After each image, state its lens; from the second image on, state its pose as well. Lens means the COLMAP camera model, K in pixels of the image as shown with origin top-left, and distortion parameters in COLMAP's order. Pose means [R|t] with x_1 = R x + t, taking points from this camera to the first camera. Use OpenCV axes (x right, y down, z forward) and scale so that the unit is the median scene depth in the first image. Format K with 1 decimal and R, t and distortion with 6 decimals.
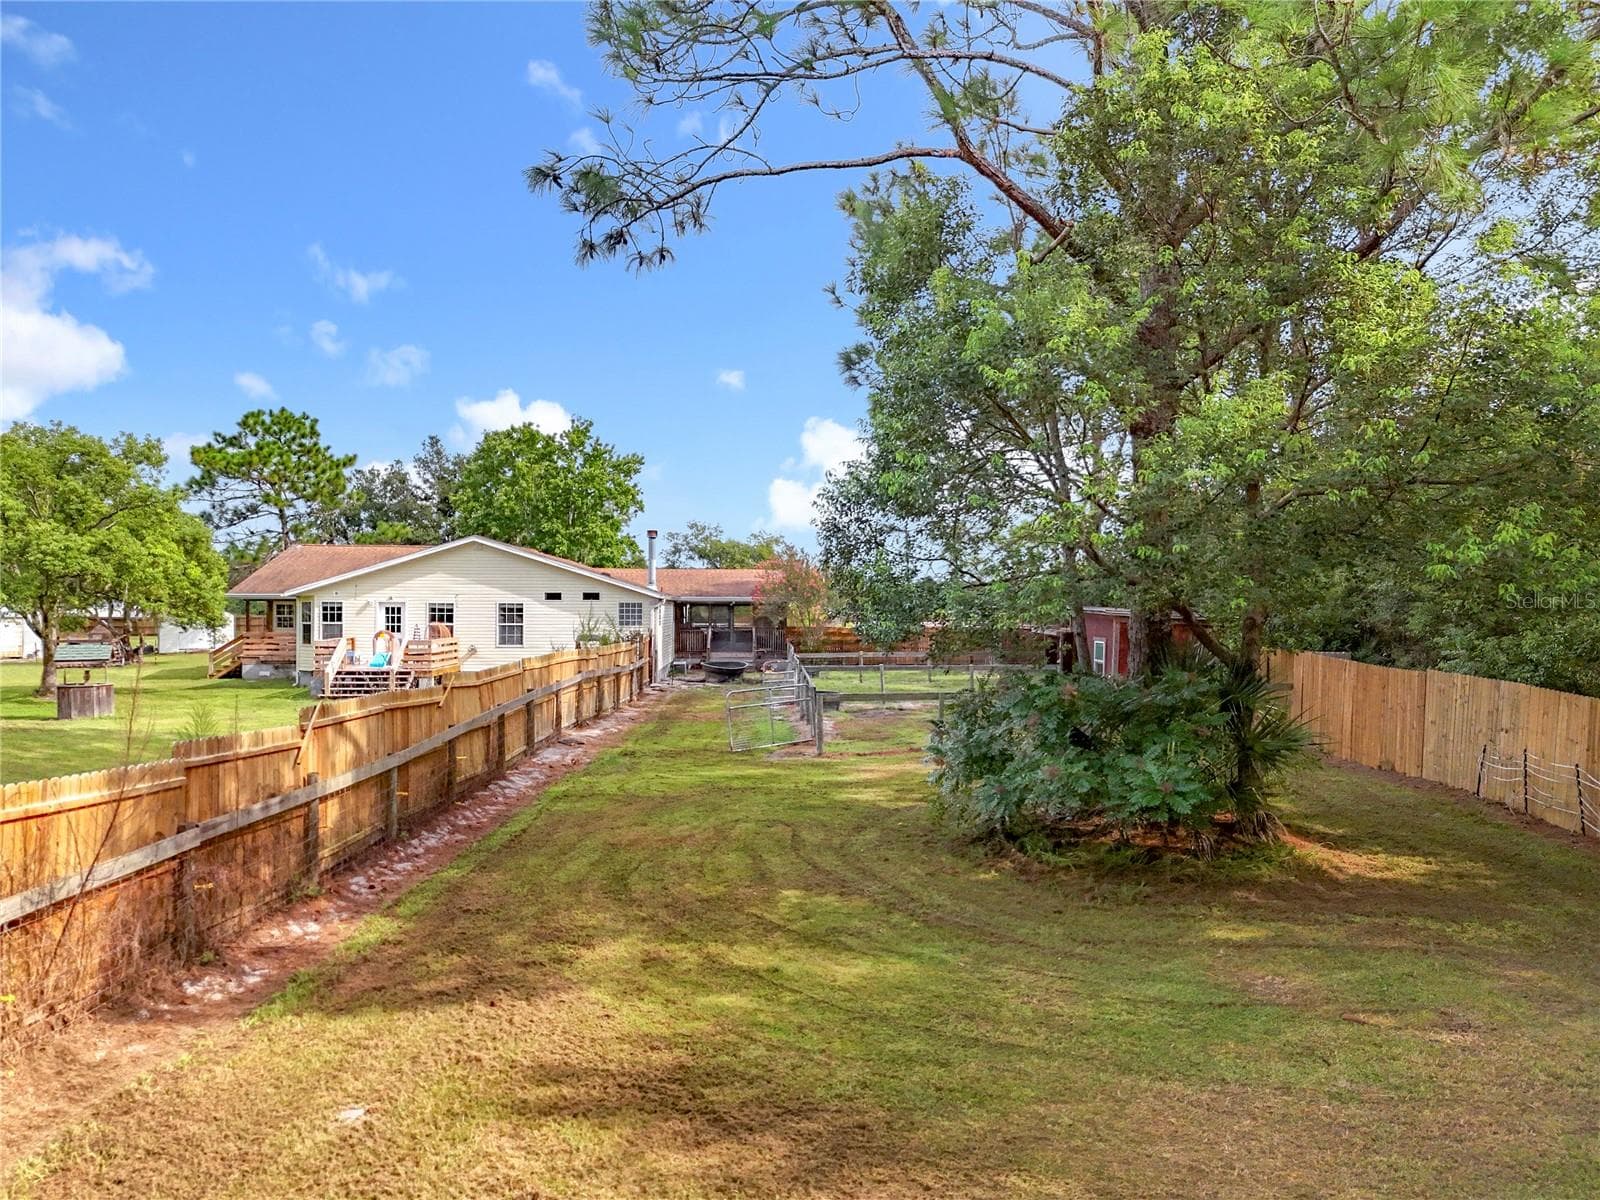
lens RADIAL K [[1125.1, 0, 785.6], [0, 1125.1, 613.8], [0, 0, 1]] dist [0.012598, -0.007498]
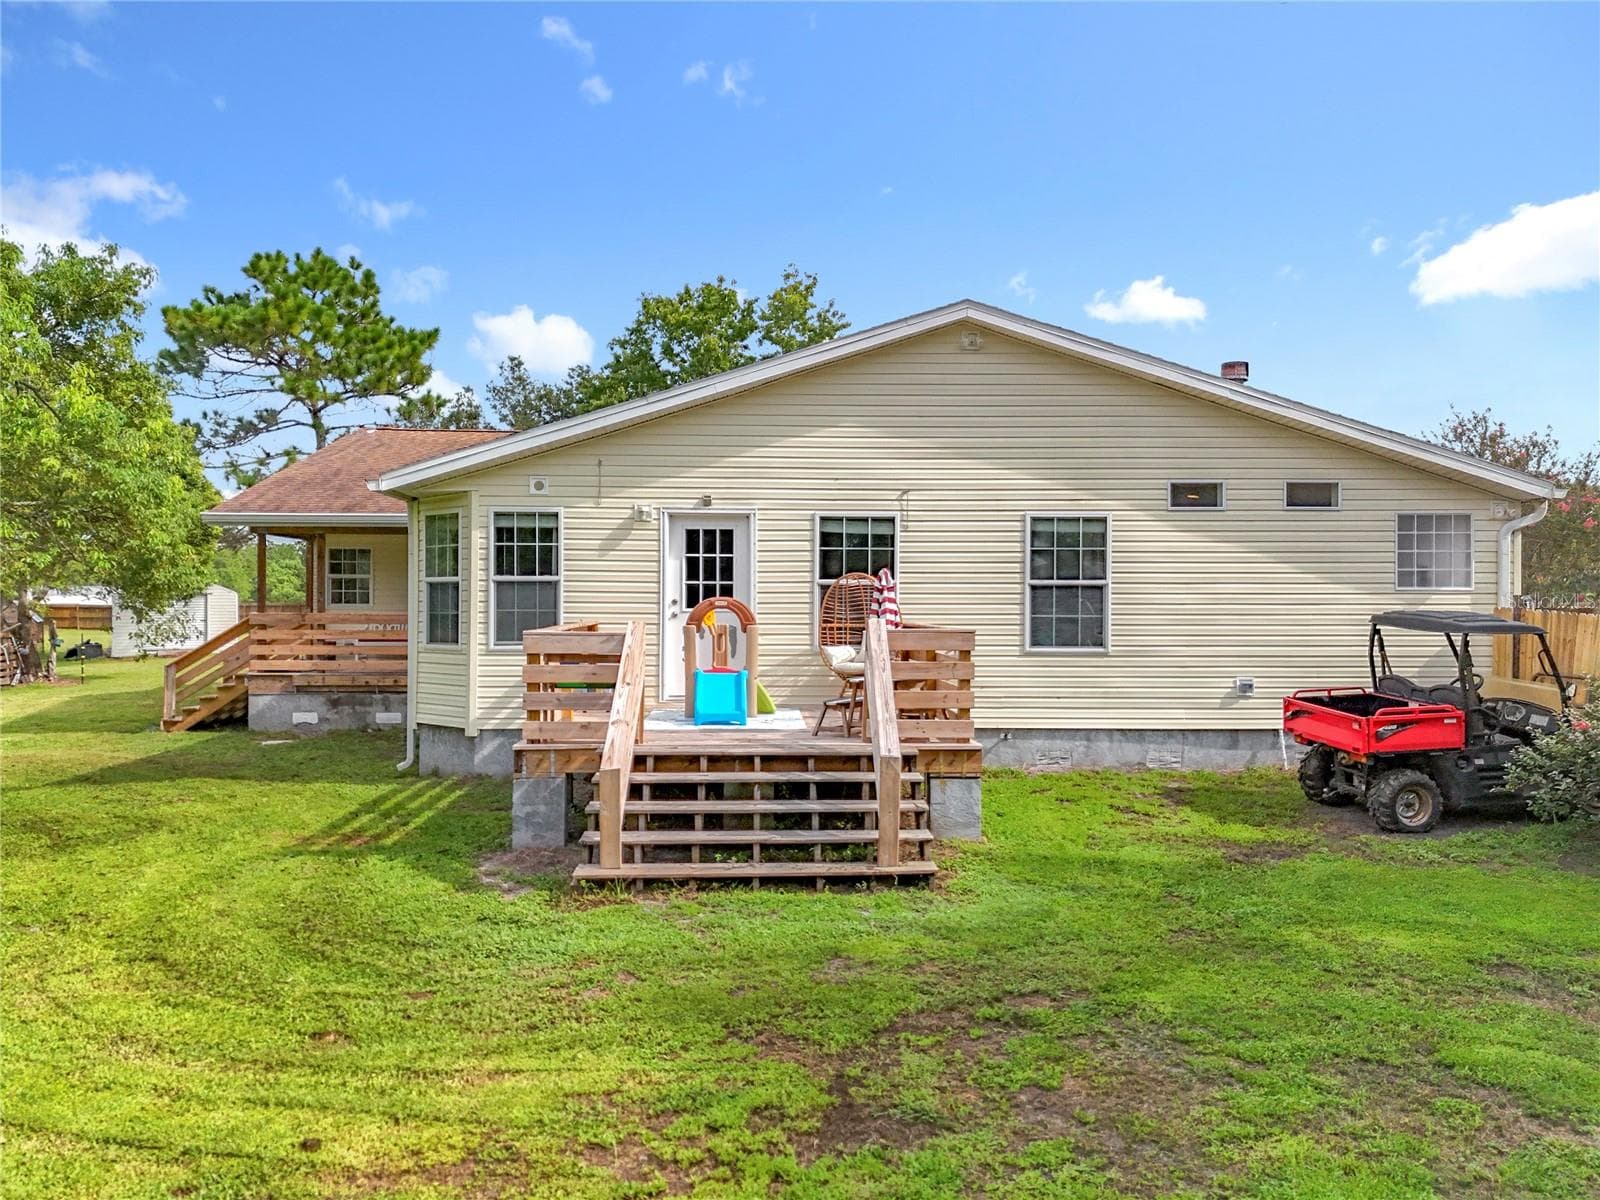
lens RADIAL K [[1125.1, 0, 786.8], [0, 1125.1, 615.2], [0, 0, 1]] dist [0.012598, -0.007498]
pose [[0.999959, -0.002148, -0.008774, -0.298286], [0.002185, 0.999989, 0.004187, 0.016097], [0.008765, -0.004206, 0.999953, 0.624773]]
